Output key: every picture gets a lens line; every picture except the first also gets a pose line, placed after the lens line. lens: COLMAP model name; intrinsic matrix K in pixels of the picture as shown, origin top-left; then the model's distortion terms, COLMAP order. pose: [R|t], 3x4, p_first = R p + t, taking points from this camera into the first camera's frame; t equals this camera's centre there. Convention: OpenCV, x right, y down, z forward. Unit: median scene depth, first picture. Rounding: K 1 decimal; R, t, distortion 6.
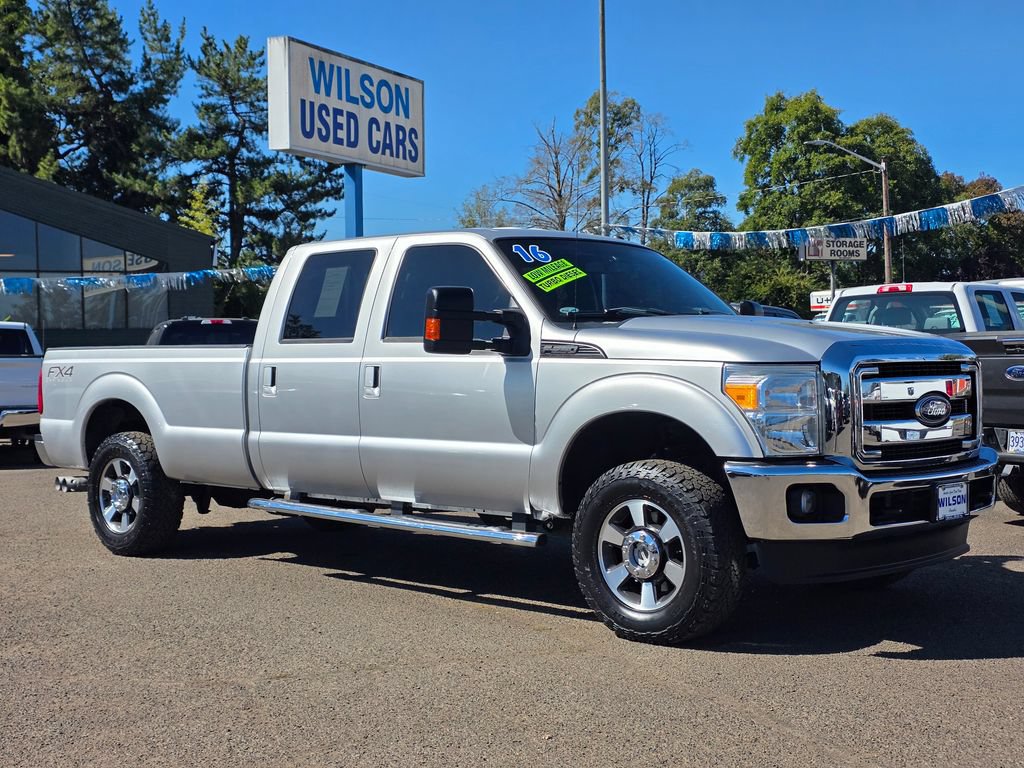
lens RADIAL K [[1370.8, 0, 506.7], [0, 1370.8, 393.3], [0, 0, 1]] dist [0.103477, 0.000000]
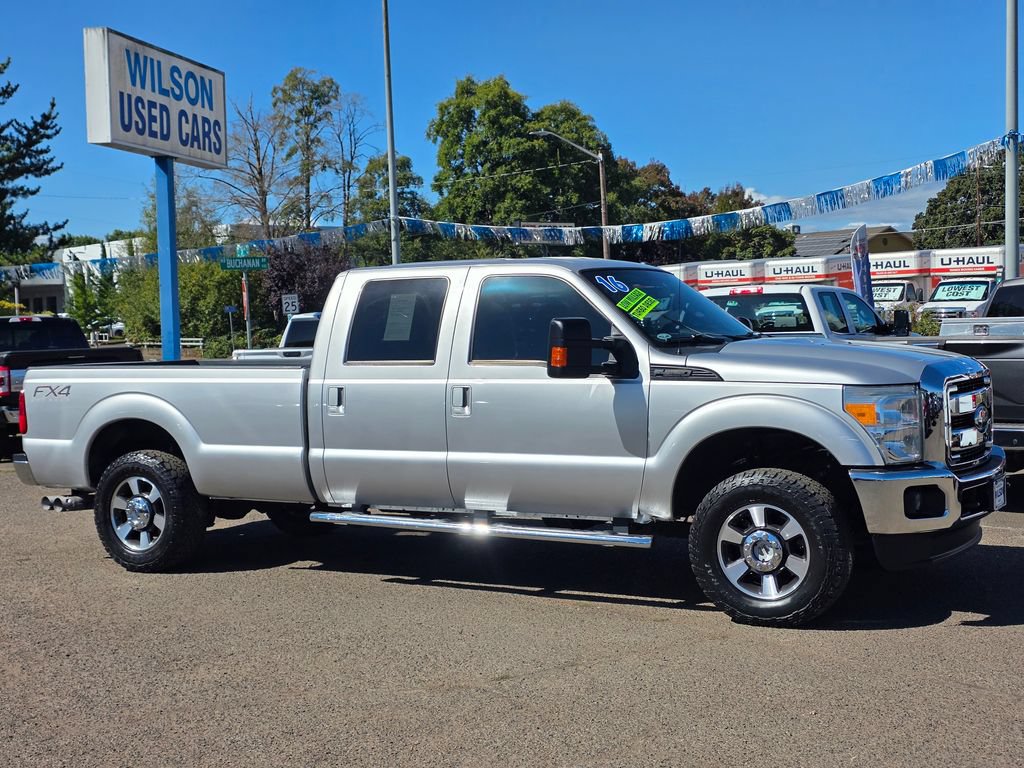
lens RADIAL K [[1370.8, 0, 512.3], [0, 1370.8, 386.5], [0, 0, 1]] dist [0.103477, 0.000000]
pose [[0.970738, -0.024809, 0.238855, -0.253015], [0.021701, 0.999642, 0.015630, -0.029039], [-0.239157, -0.009989, 0.970929, -0.048999]]
